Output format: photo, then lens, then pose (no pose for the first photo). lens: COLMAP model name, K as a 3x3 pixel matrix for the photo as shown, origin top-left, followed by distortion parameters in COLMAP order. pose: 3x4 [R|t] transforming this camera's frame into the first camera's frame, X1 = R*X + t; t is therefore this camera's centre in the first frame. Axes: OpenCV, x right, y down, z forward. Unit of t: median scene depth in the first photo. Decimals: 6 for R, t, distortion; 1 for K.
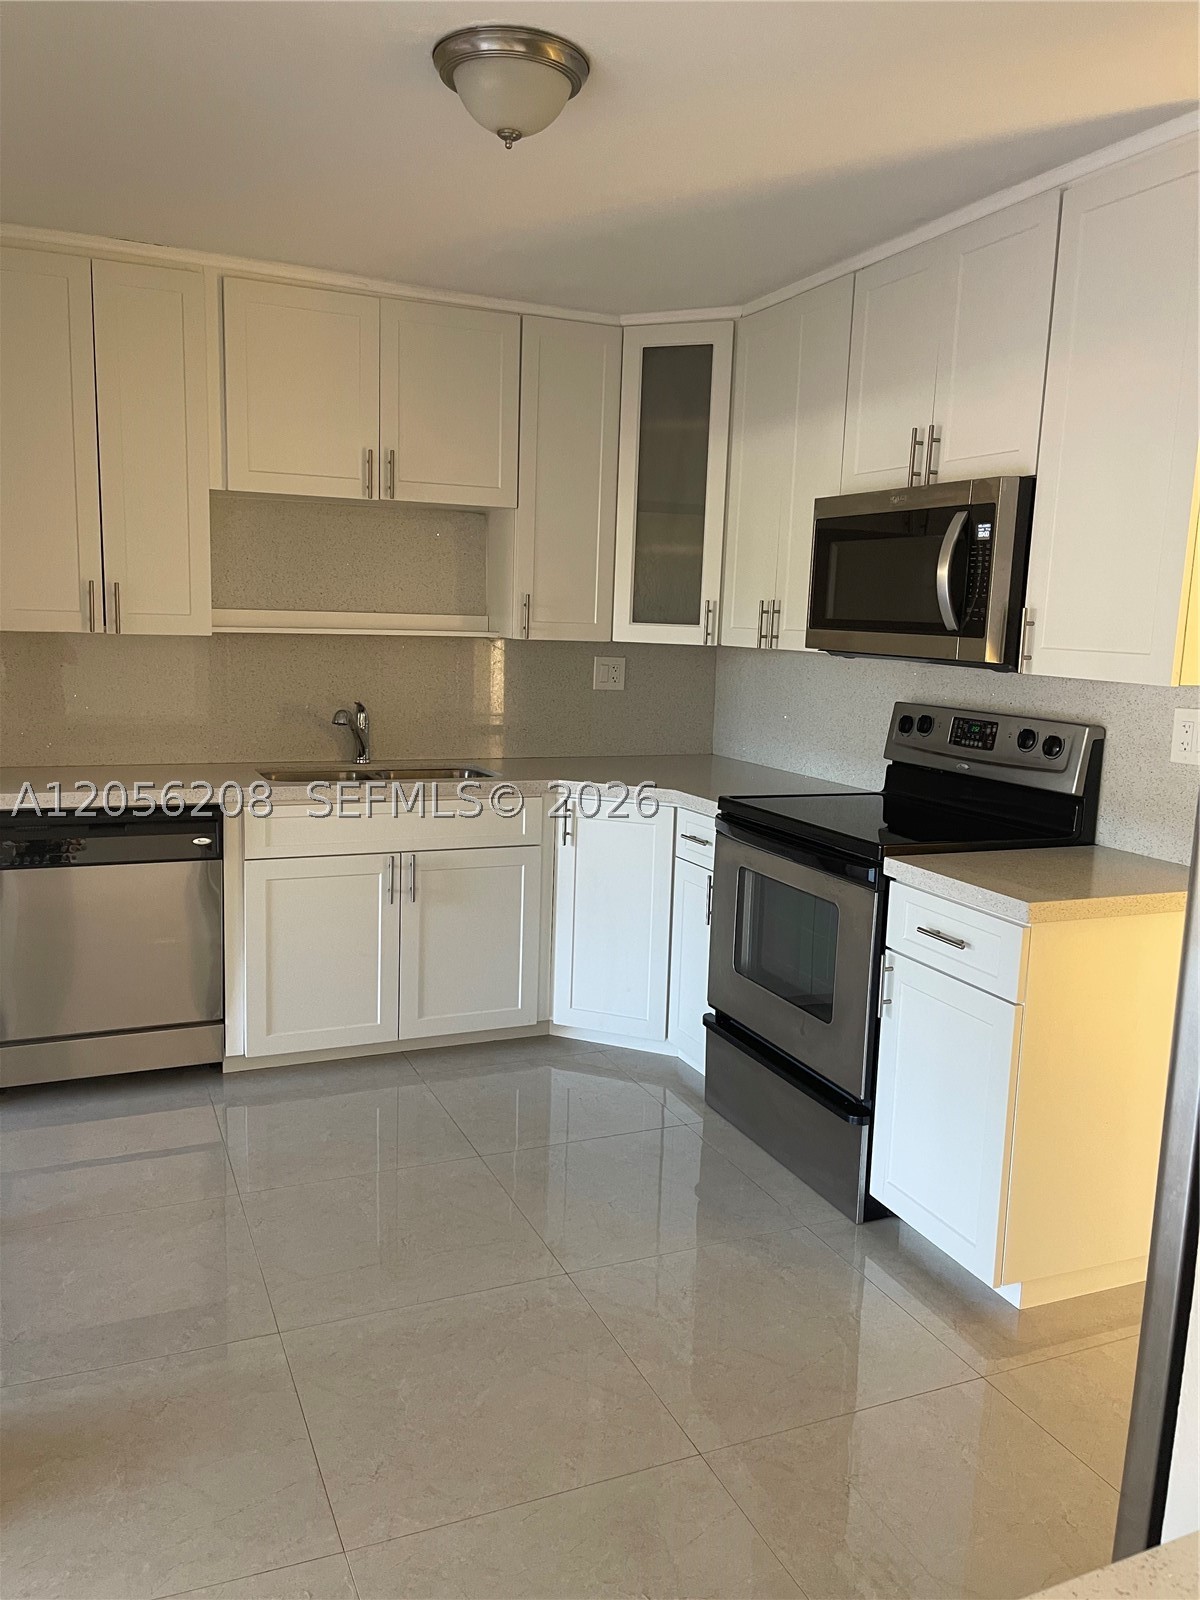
lens RADIAL K [[1204.3, 0, 599.2], [0, 1204.3, 801.7], [0, 0, 1]] dist [0.005250, 0.001125]
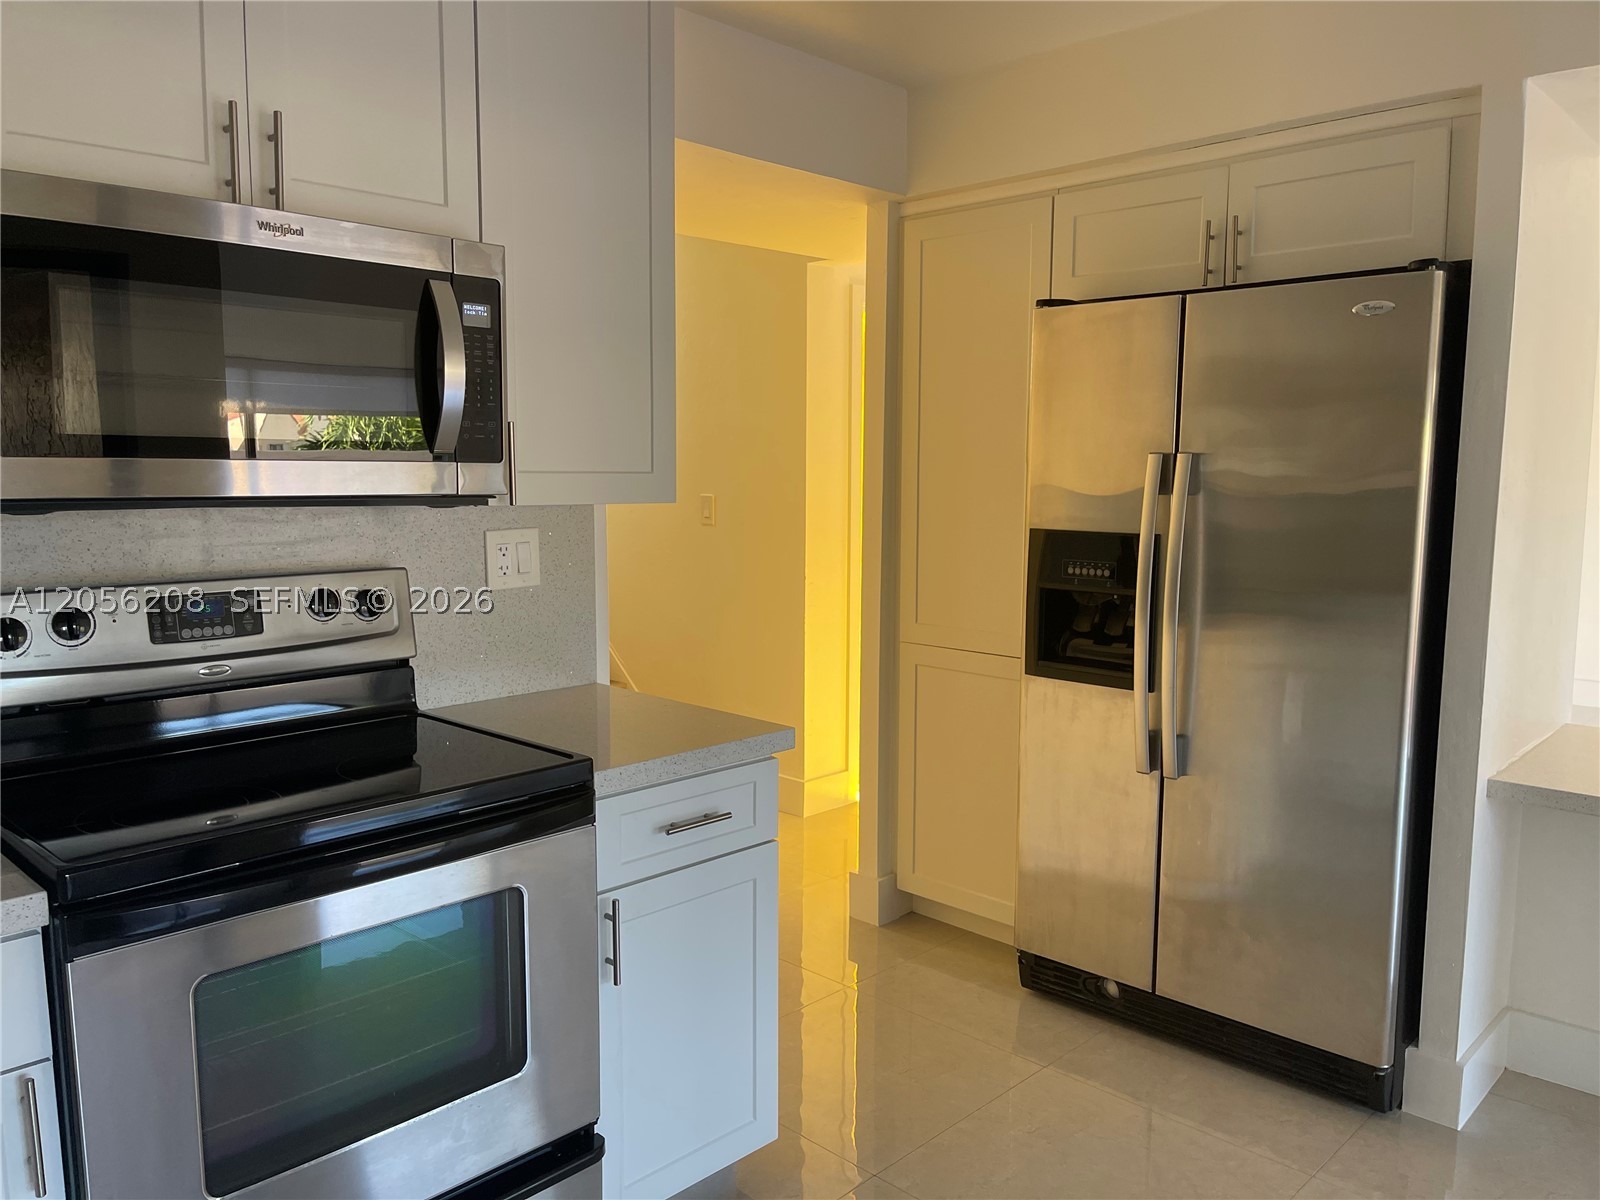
lens RADIAL K [[1204.3, 0, 799.8], [0, 1204.3, 601.2], [0, 0, 1]] dist [0.005250, 0.001125]
pose [[-0.389383, -0.138185, 0.910651, -0.399227], [0.124368, 0.971740, 0.200633, -0.161507], [-0.912641, 0.191379, -0.361193, 1.013842]]
